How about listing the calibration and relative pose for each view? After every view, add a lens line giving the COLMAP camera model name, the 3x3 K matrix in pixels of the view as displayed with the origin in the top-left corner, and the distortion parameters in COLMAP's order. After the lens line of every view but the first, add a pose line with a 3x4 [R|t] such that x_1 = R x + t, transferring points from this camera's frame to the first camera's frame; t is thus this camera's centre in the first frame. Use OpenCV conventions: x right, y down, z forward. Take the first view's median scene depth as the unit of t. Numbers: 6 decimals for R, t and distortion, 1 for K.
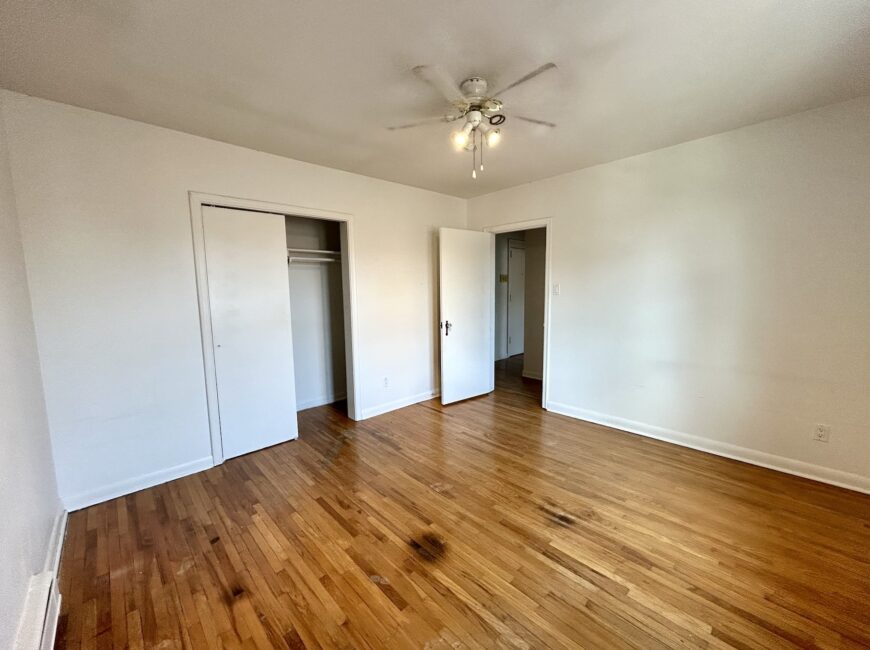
lens RADIAL K [[355.4, 0, 432.5], [0, 355.4, 325.5], [0, 0, 1]] dist [-0.000381, 0.002385]
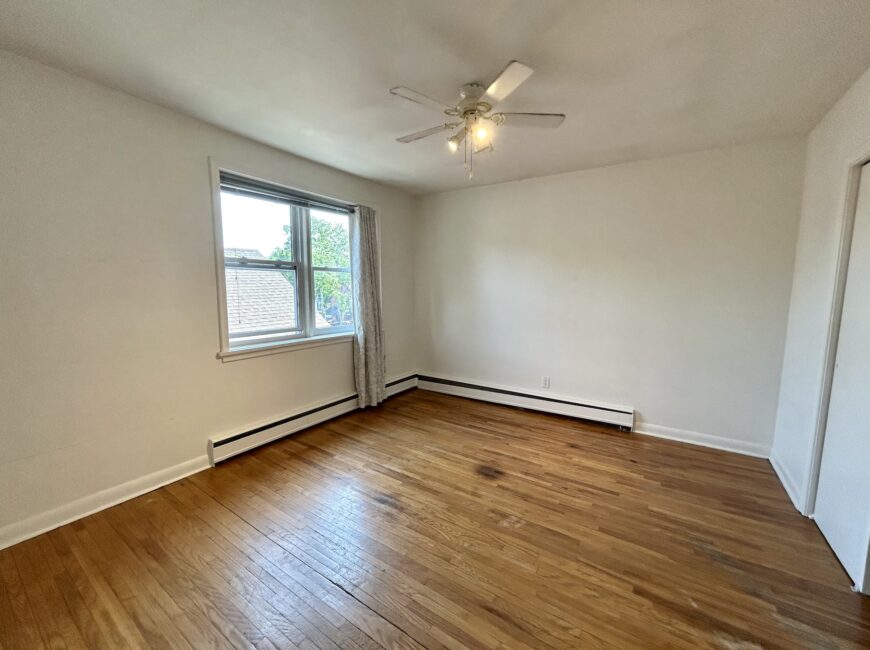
lens RADIAL K [[355.4, 0, 432.5], [0, 355.4, 325.5], [0, 0, 1]] dist [-0.000381, 0.002385]
pose [[-0.976909, 0.030233, -0.211508, 0.445404], [-0.016166, 0.976642, 0.214266, -0.213106], [0.213045, 0.212737, -0.953601, 1.989932]]
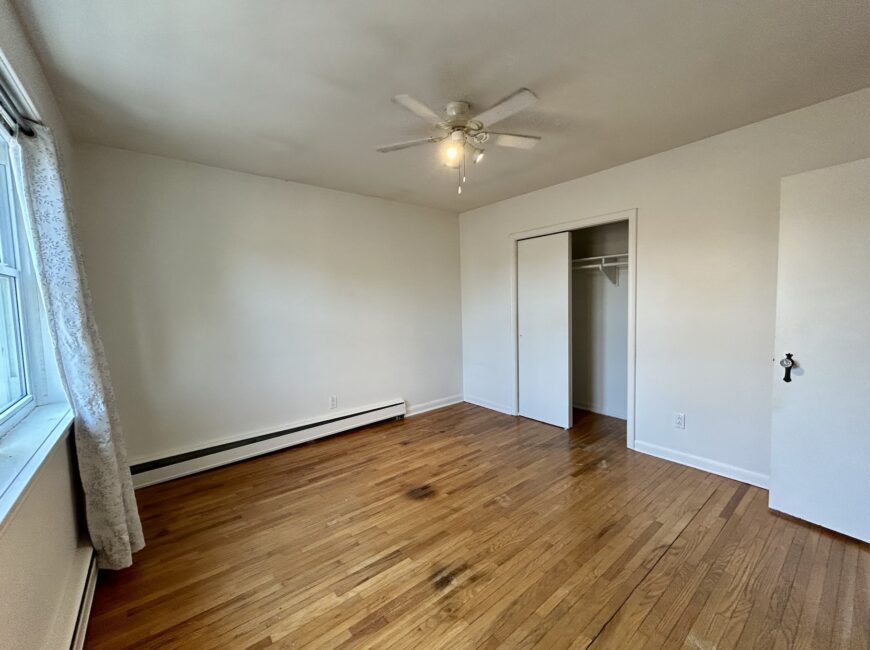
lens RADIAL K [[355.4, 0, 432.5], [0, 355.4, 325.5], [0, 0, 1]] dist [-0.000381, 0.002385]
pose [[-0.089174, 0.082617, -0.992584, 1.161693], [-0.080458, 0.992700, 0.089855, -0.113391], [0.992761, 0.087874, -0.081876, 1.010205]]
